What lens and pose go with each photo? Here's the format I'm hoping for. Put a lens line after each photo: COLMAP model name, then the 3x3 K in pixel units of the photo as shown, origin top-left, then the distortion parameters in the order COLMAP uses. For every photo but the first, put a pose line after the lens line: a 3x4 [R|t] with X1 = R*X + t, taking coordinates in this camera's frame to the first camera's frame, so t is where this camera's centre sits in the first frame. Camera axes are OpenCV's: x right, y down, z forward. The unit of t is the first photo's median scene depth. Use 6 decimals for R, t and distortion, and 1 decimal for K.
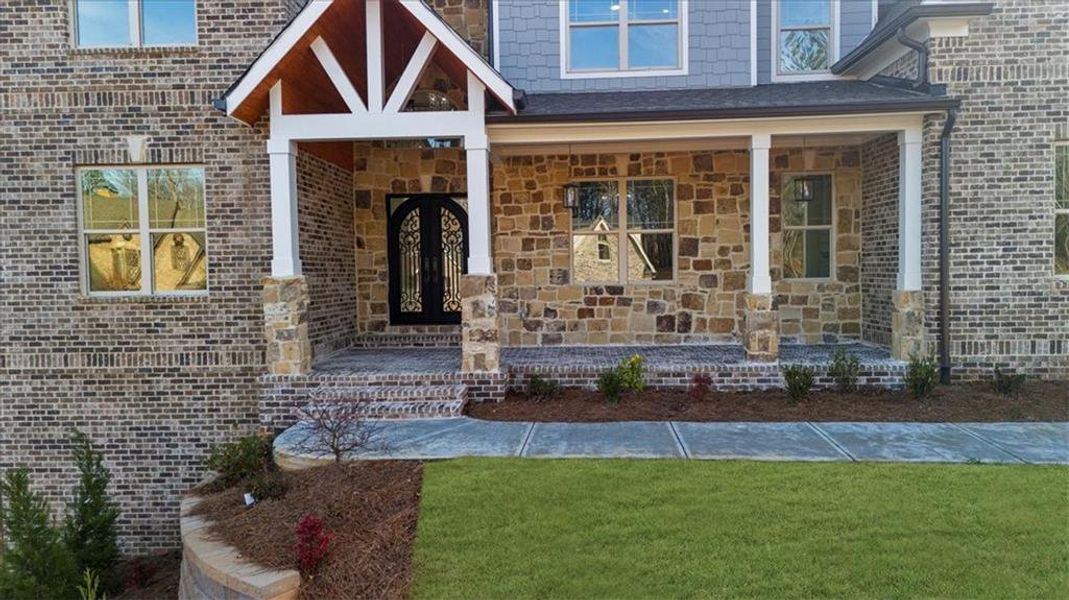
lens RADIAL K [[787.4, 0, 533.5], [0, 787.4, 307.3], [0, 0, 1]] dist [0.033077, -0.033073]
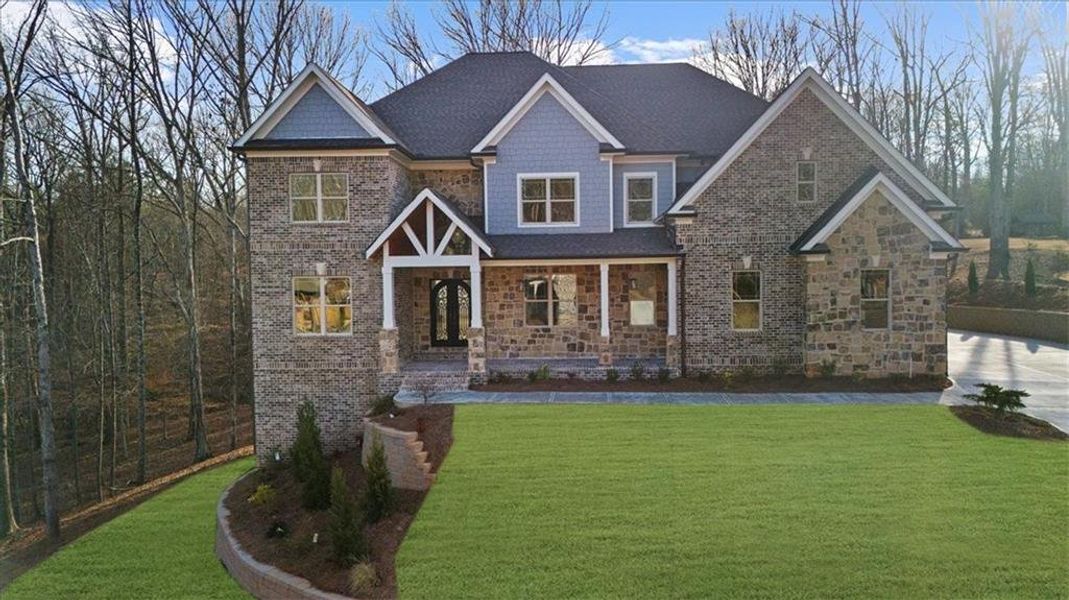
lens RADIAL K [[787.4, 0, 537.2], [0, 787.4, 302.2], [0, 0, 1]] dist [0.033077, -0.033073]
pose [[0.999977, 0.003452, -0.005848, 0.110320], [-0.003497, 0.999964, -0.007676, -0.092017], [0.005821, 0.007696, 0.999953, -1.164101]]
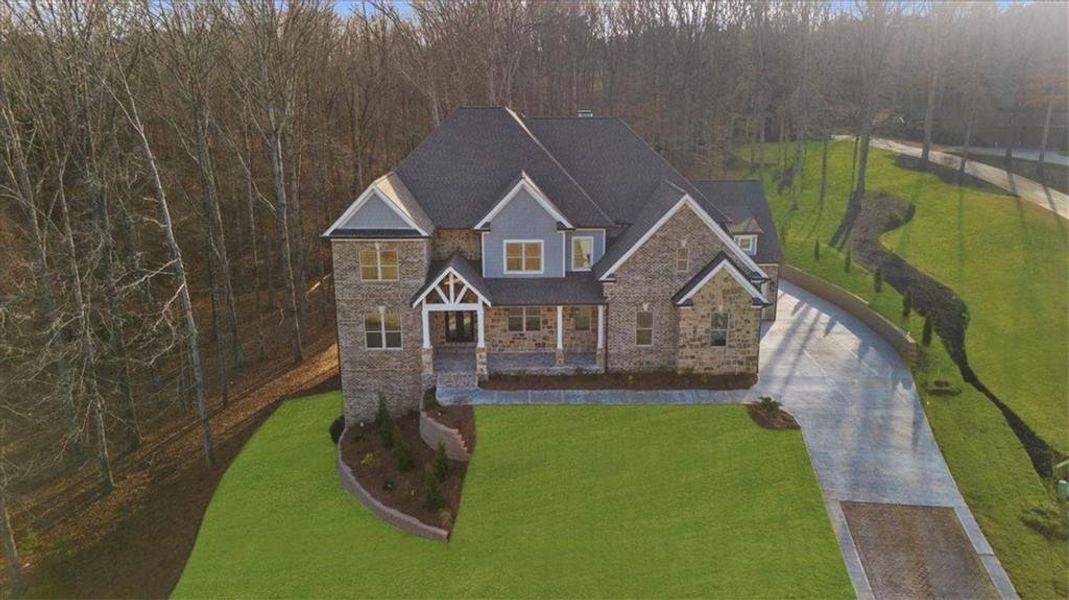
lens RADIAL K [[787.4, 0, 541.9], [0, 787.4, 300.2], [0, 0, 1]] dist [0.033077, -0.033073]
pose [[0.997317, -0.006877, 0.072882, -0.049765], [-0.008641, 0.977558, 0.210491, -0.964491], [-0.072694, -0.210556, 0.974875, -2.387158]]
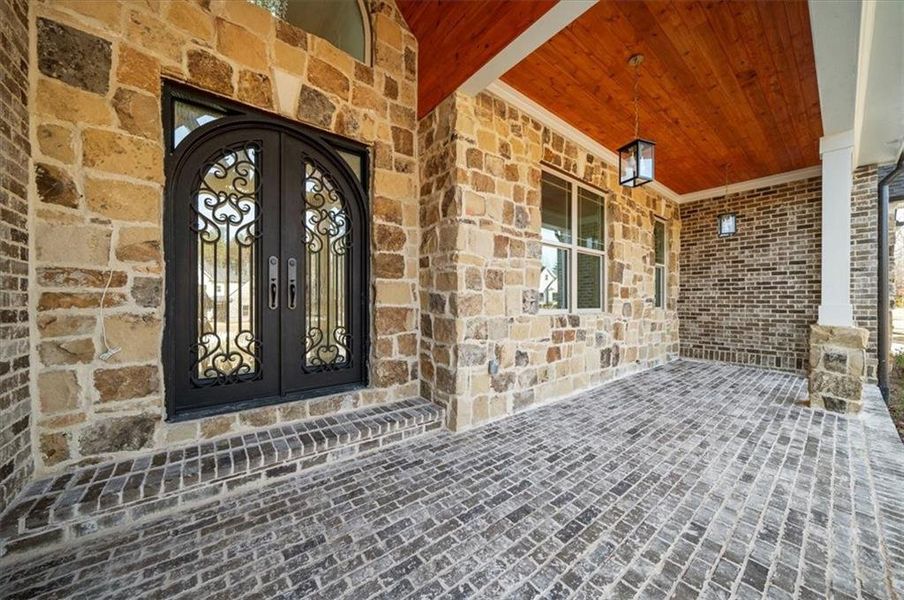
lens RADIAL K [[313.7, 0, 450.2], [0, 313.7, 303.7], [0, 0, 1]] dist [-0.007506, 0.000077]
pose [[0.757414, 0.015449, 0.652752, -0.226441], [0.014424, 0.999080, -0.040382, -0.033334], [-0.652776, 0.040001, 0.756494, 1.012682]]
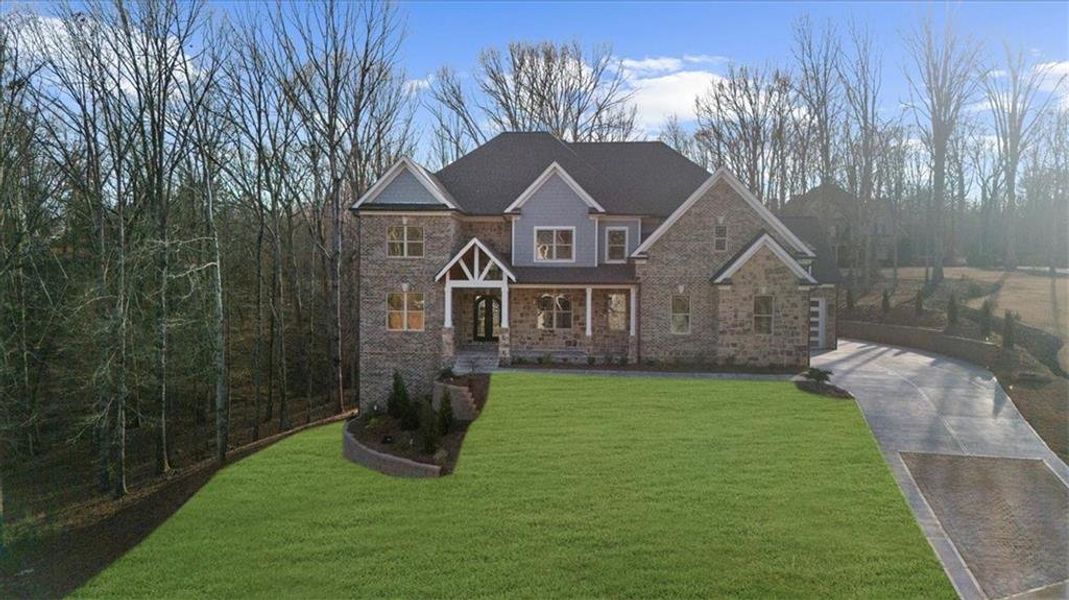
lens RADIAL K [[787.4, 0, 532.3], [0, 787.4, 303.6], [0, 0, 1]] dist [0.033077, -0.033073]
pose [[0.998512, 0.025566, -0.048177, 0.203711], [-0.026655, 0.999400, -0.022096, -0.070326], [0.047584, 0.023347, 0.998594, -2.302522]]
